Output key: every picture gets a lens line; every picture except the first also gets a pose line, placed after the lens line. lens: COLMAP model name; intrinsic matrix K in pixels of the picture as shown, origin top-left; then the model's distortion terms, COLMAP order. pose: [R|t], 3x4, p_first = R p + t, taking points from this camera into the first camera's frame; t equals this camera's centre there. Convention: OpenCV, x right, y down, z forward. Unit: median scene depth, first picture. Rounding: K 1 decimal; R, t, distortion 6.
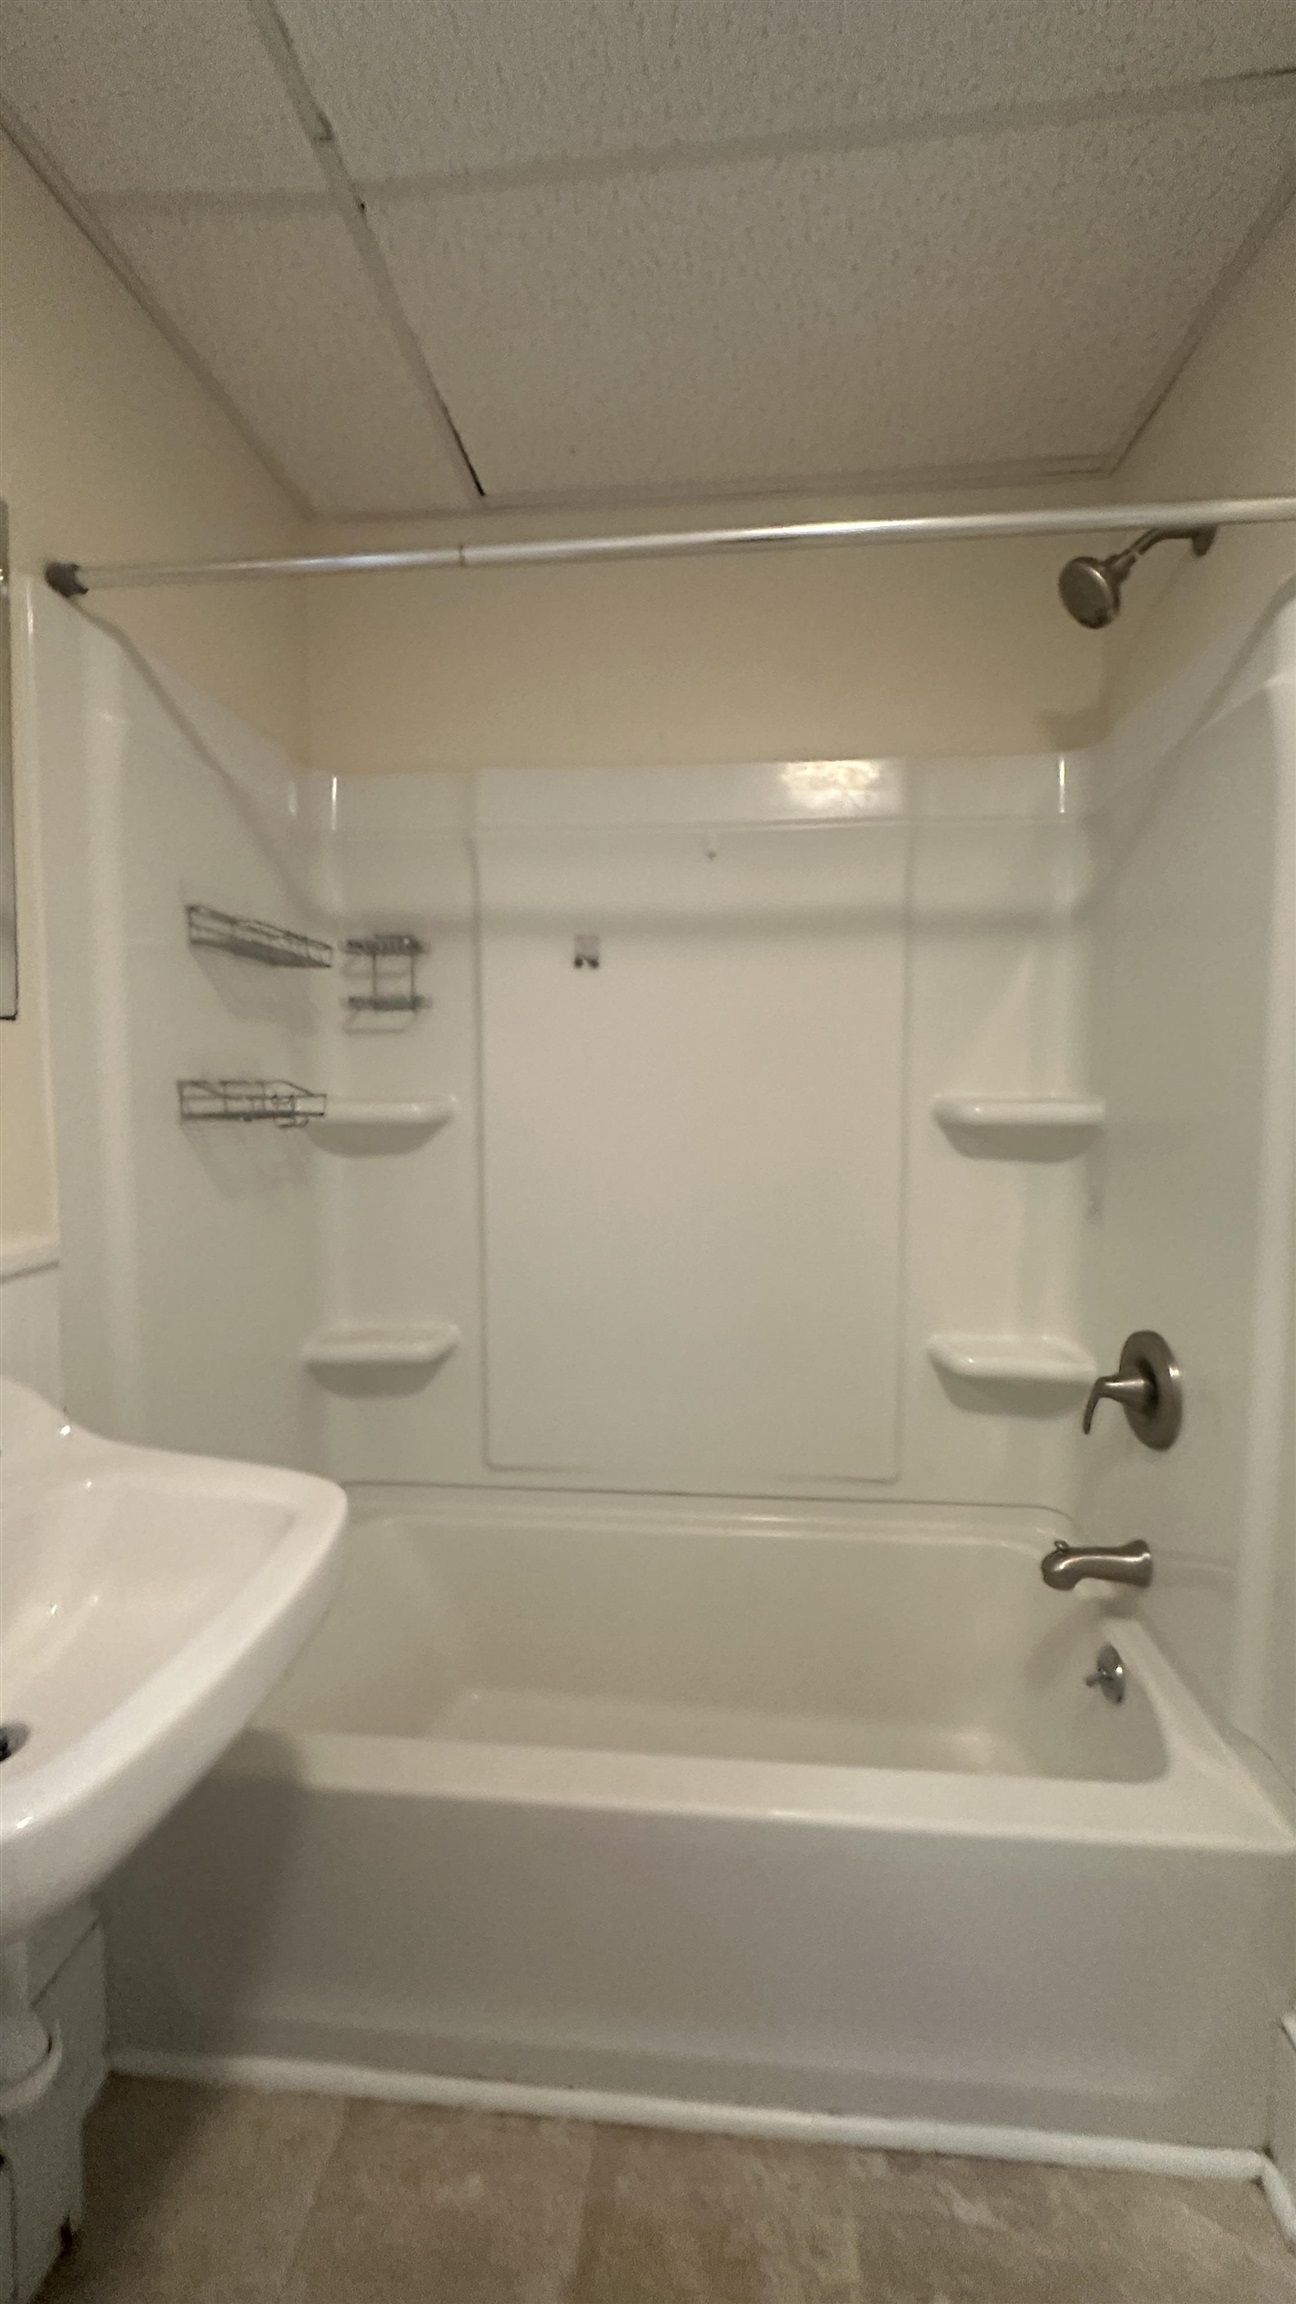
lens RADIAL K [[917.1, 0, 644.1], [0, 917.1, 1152.5], [0, 0, 1]] dist [-0.003836, -0.000117]
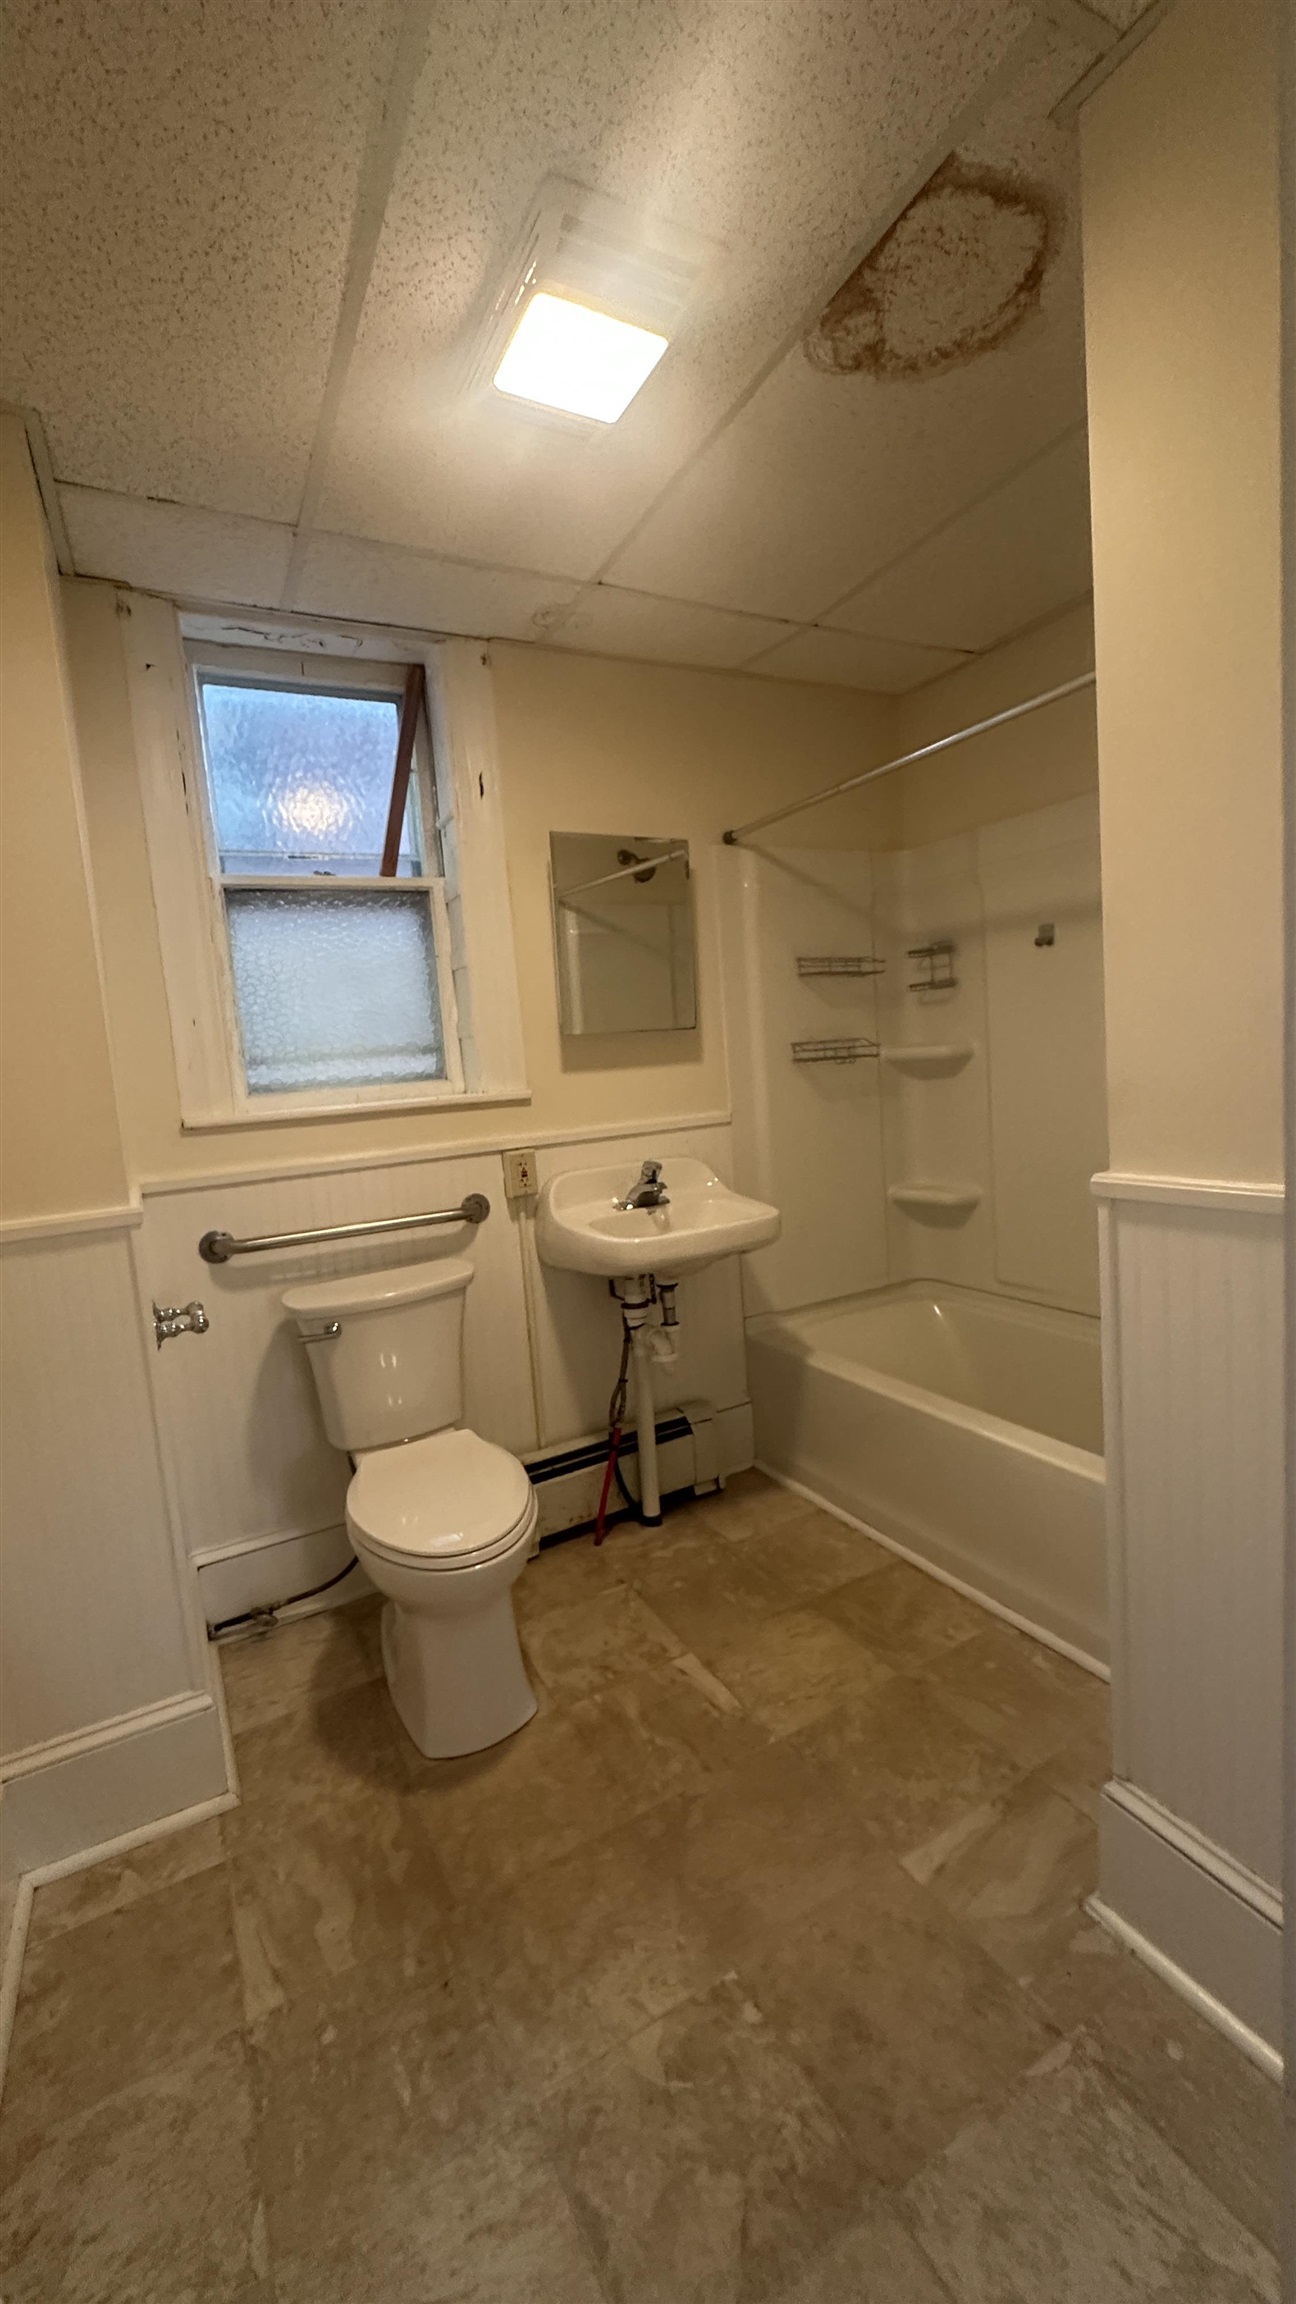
lens RADIAL K [[917.1, 0, 656.0], [0, 917.1, 1150.2], [0, 0, 1]] dist [-0.003836, -0.000117]
pose [[0.556892, 0.038385, -0.829698, 0.822862], [0.010370, 0.998532, 0.053157, 0.039826], [0.830520, -0.038207, 0.555676, -0.338530]]
